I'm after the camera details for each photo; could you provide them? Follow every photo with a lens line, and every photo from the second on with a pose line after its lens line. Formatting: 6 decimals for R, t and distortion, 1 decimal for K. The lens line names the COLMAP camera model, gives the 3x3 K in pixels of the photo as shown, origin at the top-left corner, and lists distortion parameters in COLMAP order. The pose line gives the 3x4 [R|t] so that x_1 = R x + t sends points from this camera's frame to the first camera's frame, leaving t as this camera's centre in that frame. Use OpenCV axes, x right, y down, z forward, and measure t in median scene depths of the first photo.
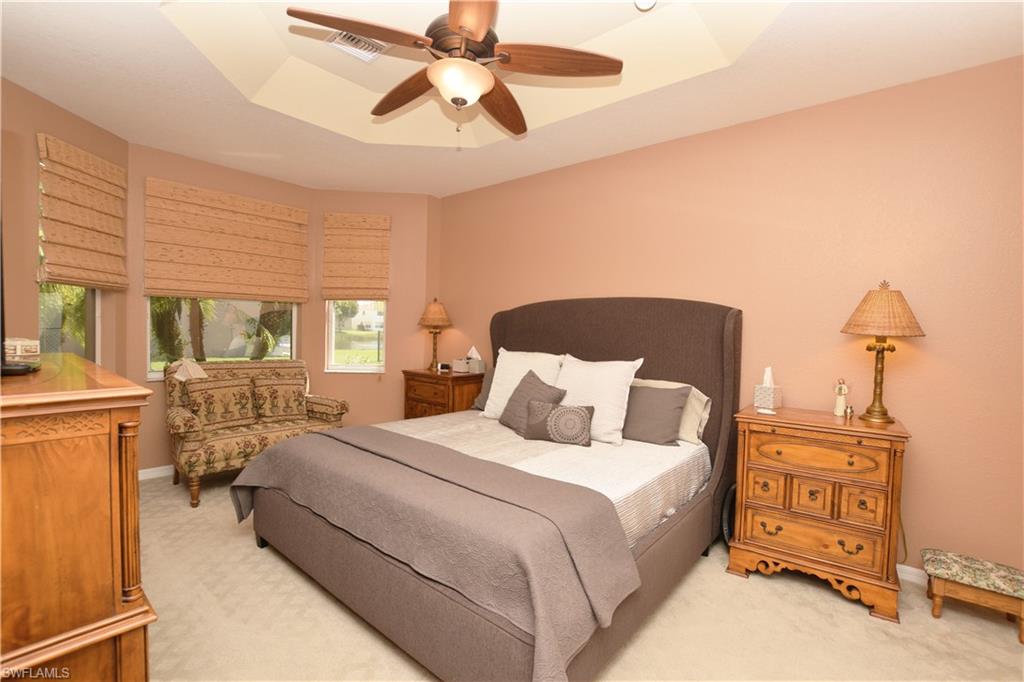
lens RADIAL K [[454.0, 0, 512.0], [0, 454.0, 341.0], [0, 0, 1]] dist [-0.025836, 0.000549]
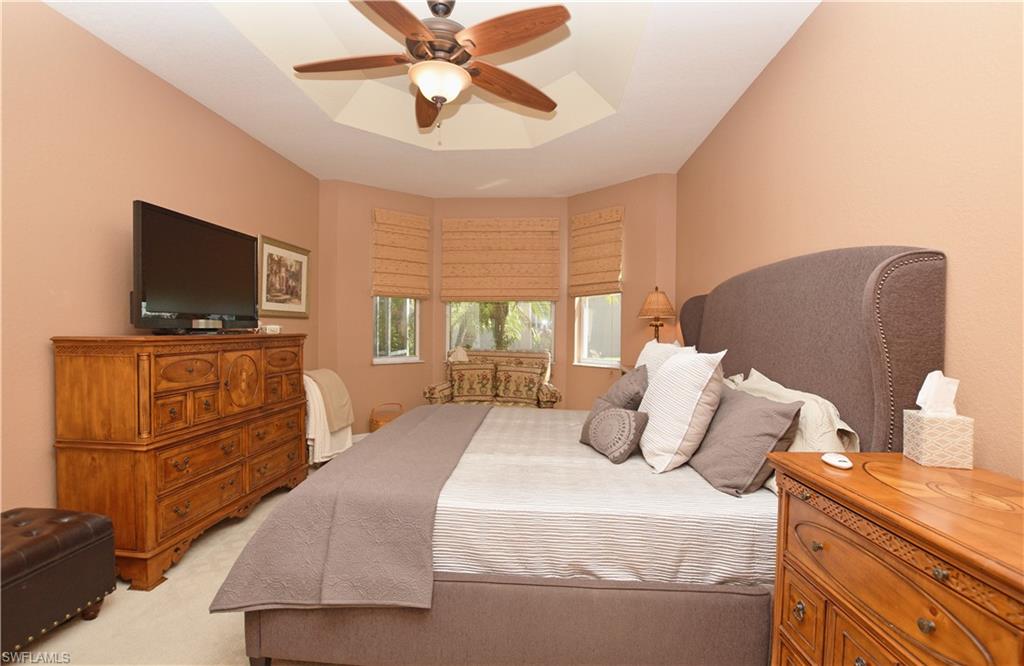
lens RADIAL K [[464.5, 0, 512.0], [0, 464.5, 333.0], [0, 0, 1]] dist [-0.045951, 0.000431]
pose [[0.589188, -0.010646, -0.807926, 0.477326], [-0.016316, 0.999553, -0.025070, 0.029262], [0.807831, 0.027953, 0.588750, 0.291838]]
